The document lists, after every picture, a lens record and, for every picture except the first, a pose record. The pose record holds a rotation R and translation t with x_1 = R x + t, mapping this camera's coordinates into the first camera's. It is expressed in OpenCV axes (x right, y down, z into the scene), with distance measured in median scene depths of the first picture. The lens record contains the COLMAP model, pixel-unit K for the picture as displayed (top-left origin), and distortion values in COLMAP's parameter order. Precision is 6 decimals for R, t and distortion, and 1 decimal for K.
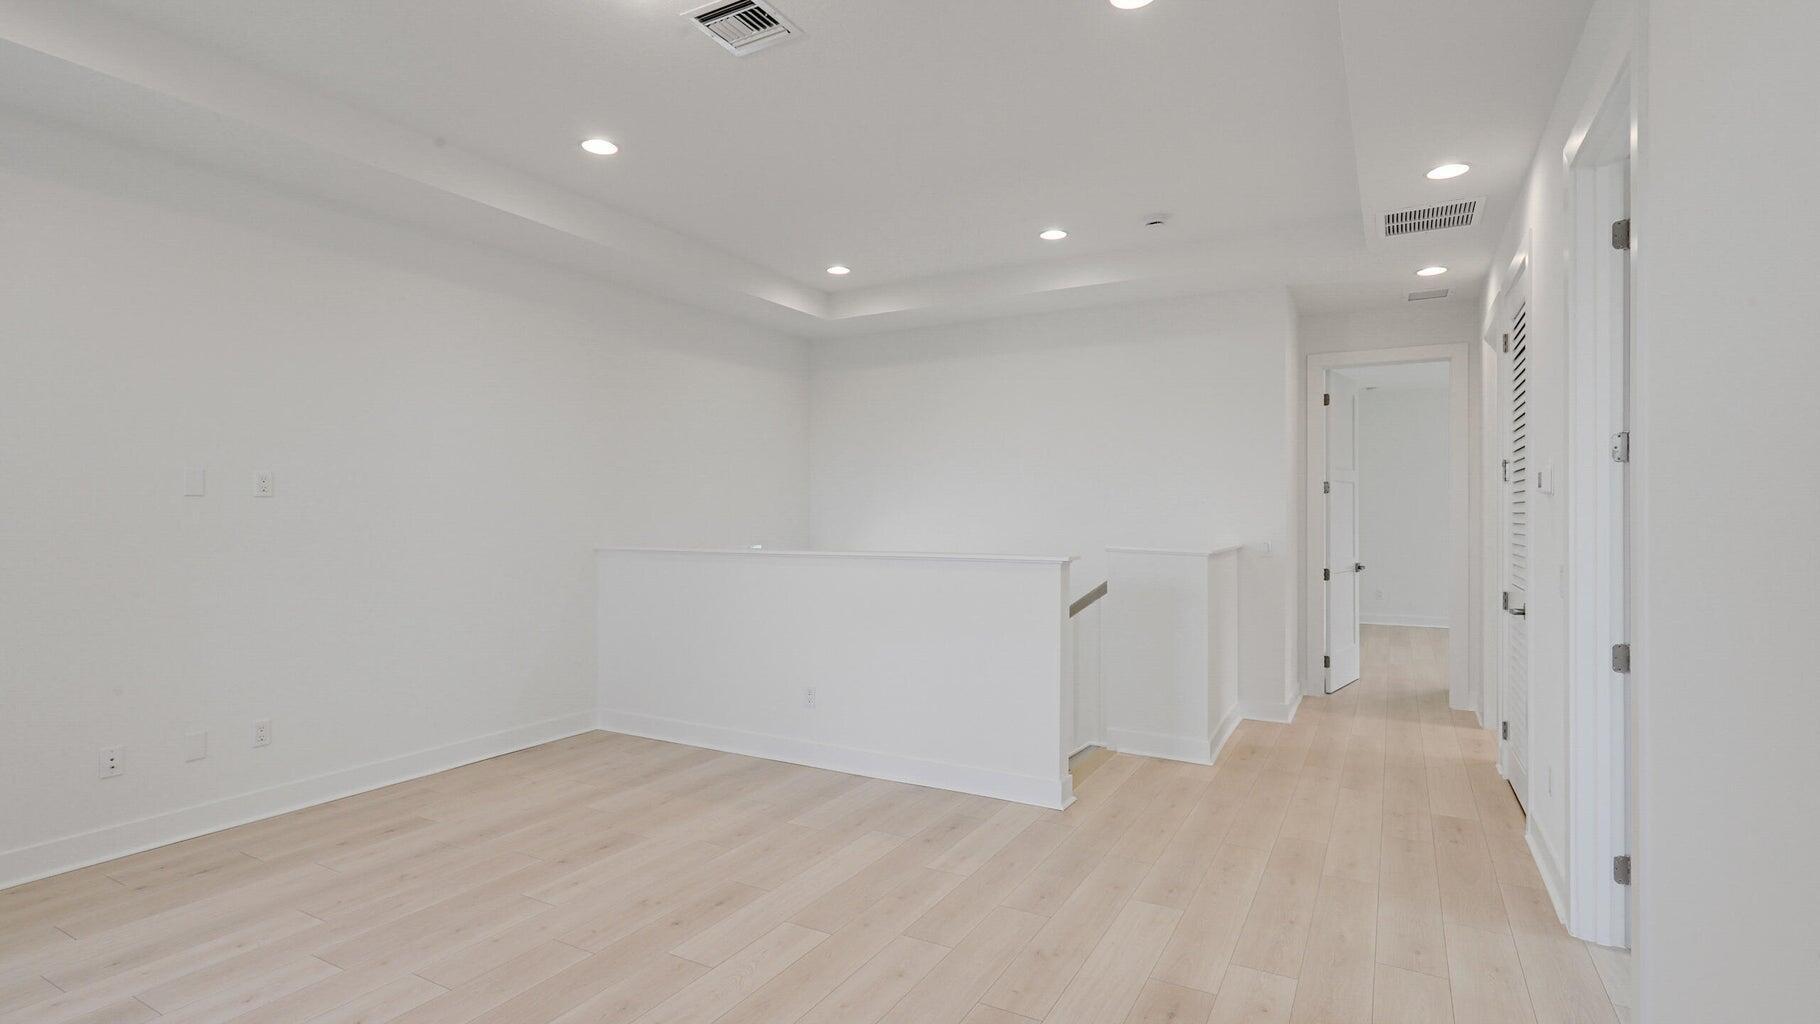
lens RADIAL K [[857.7, 0, 905.4], [0, 857.7, 515.8], [0, 0, 1]] dist [-0.000224, 0.000320]
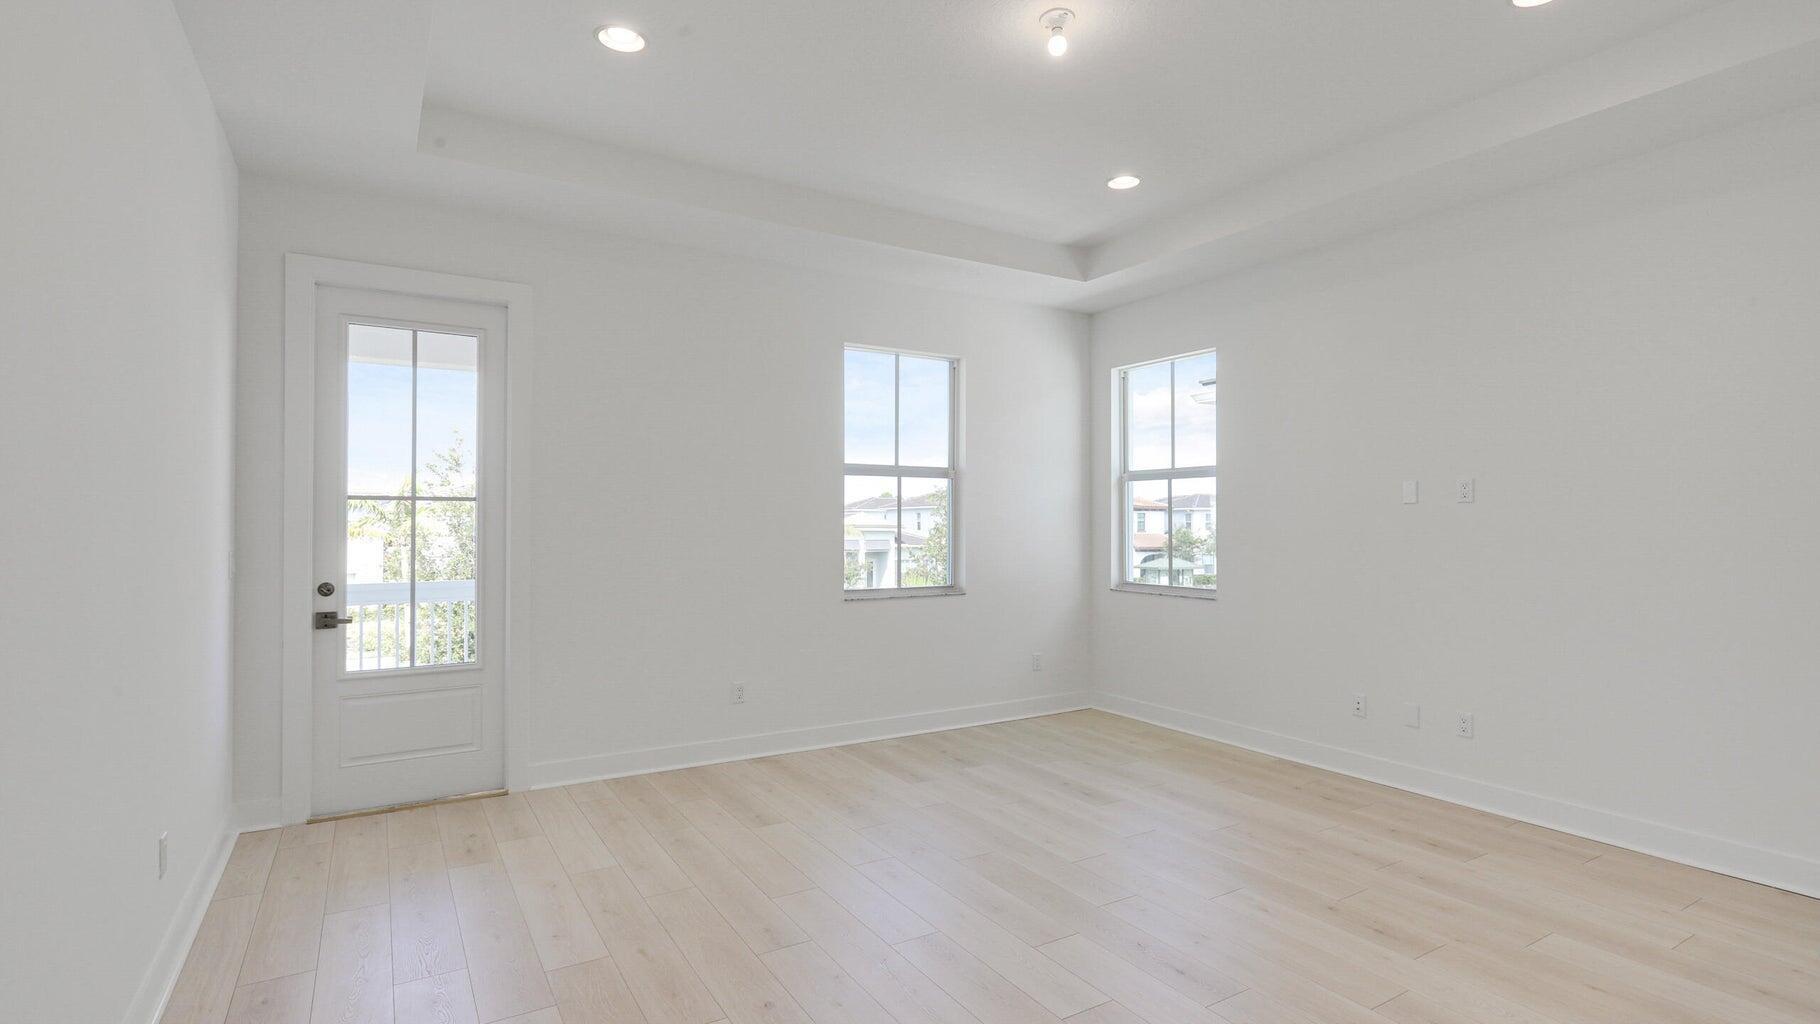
lens RADIAL K [[857.7, 0, 905.4], [0, 857.7, 515.8], [0, 0, 1]] dist [-0.000224, 0.000320]
pose [[-0.478093, -0.005320, -0.878293, 0.556633], [0.000544, 0.999980, -0.006353, 0.000900], [0.878309, -0.003515, -0.478081, 0.971288]]
